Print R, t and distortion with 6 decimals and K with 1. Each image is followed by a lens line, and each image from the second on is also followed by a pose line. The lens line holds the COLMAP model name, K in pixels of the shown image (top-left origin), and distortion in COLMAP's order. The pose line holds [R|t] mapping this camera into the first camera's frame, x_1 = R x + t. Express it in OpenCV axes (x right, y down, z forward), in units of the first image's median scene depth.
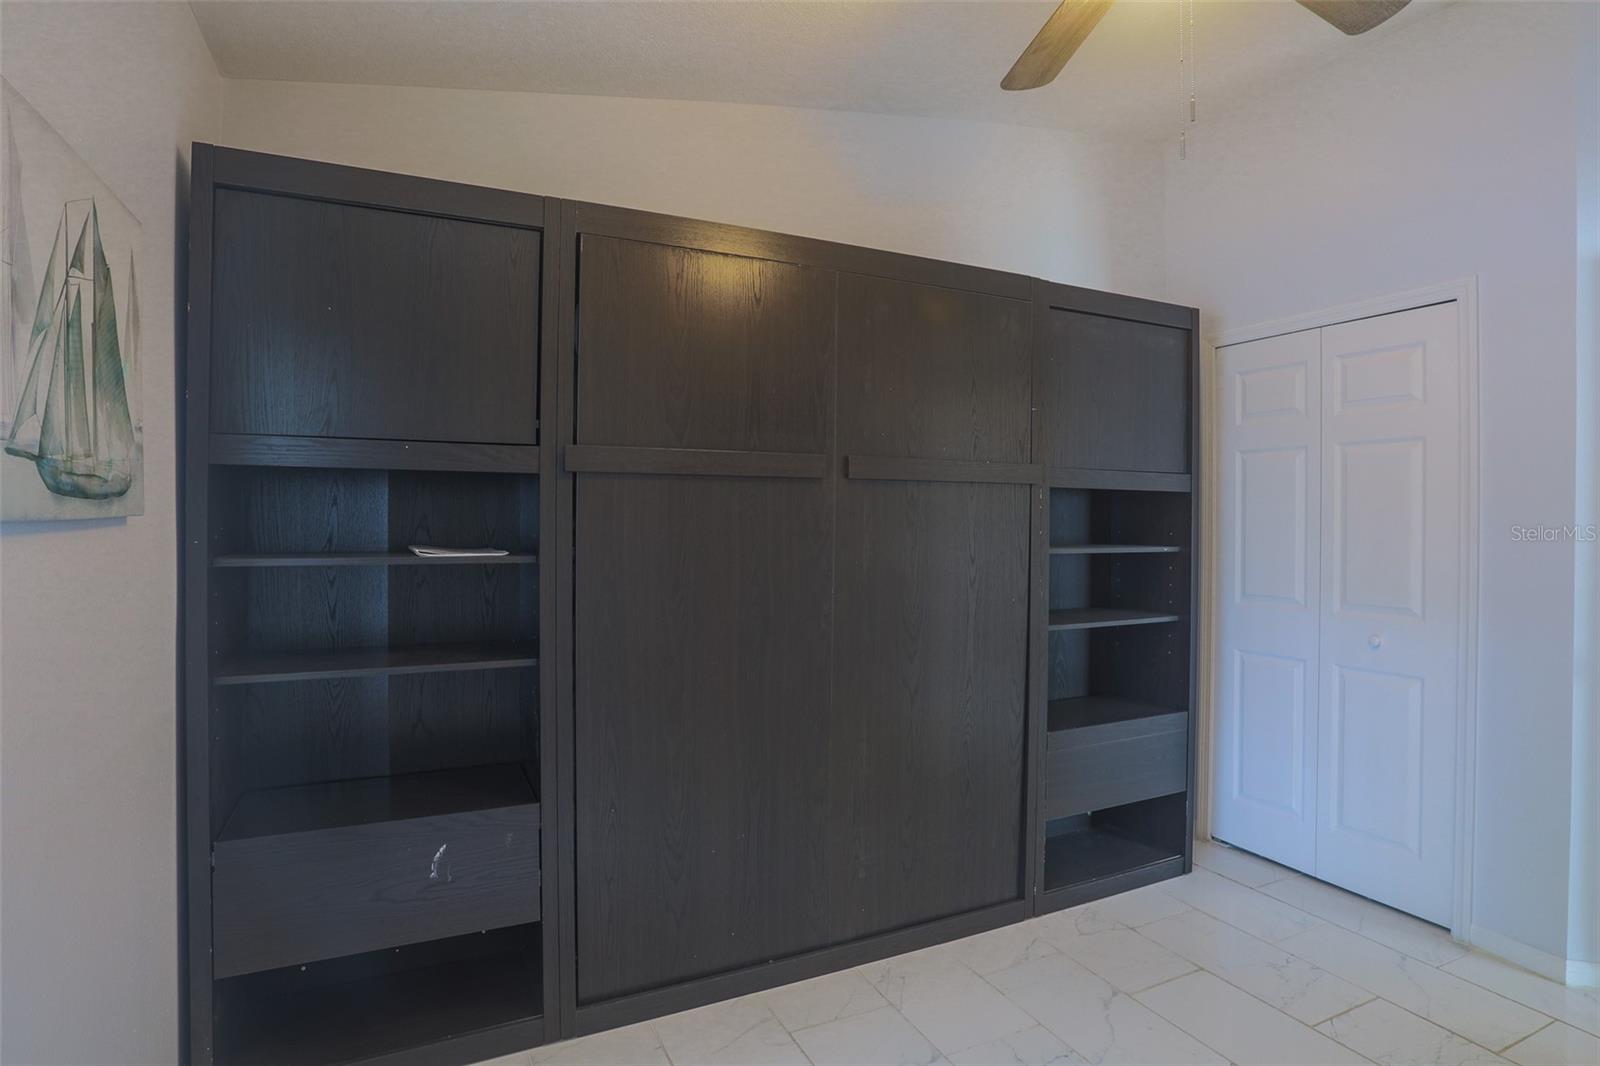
lens RADIAL K [[840.9, 0, 805.3], [0, 840.9, 529.4], [0, 0, 1]] dist [-0.067850, 0.023997]
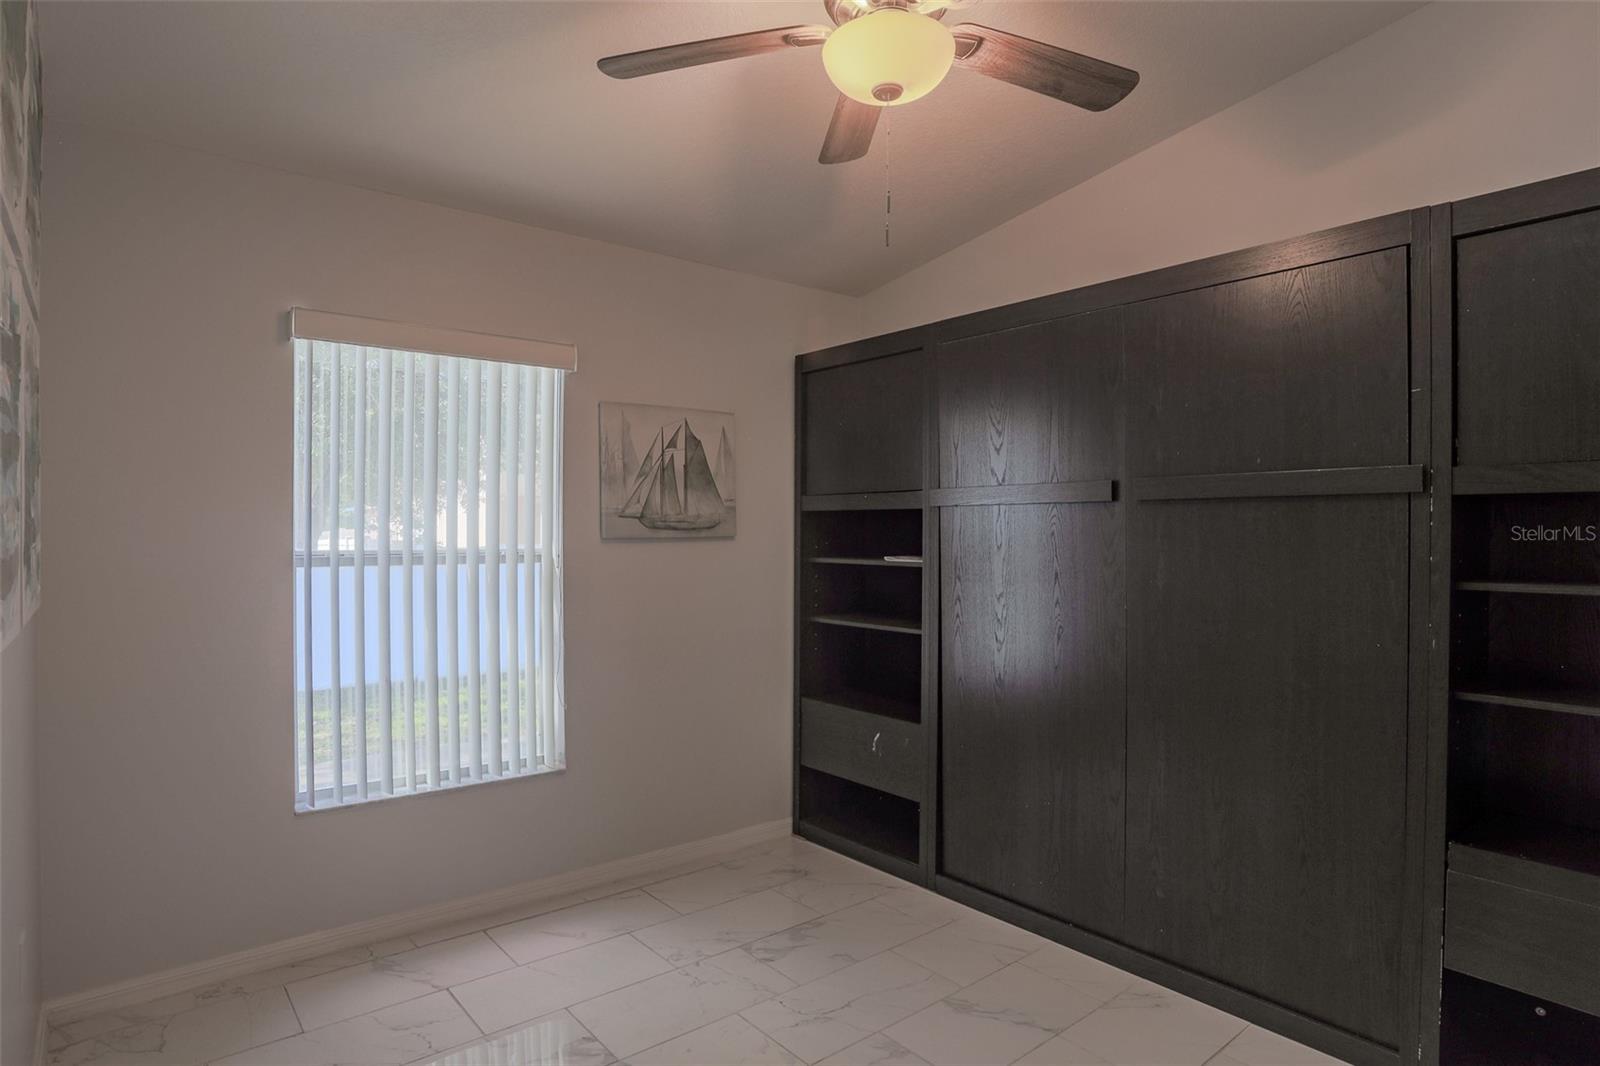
lens RADIAL K [[840.9, 0, 797.6], [0, 840.9, 540.9], [0, 0, 1]] dist [-0.067850, 0.023997]
pose [[0.248119, 0.002160, -0.968727, 1.214215], [-0.015320, 0.999881, -0.001694, -0.002376], [0.968609, 0.015261, 0.248122, 0.428557]]
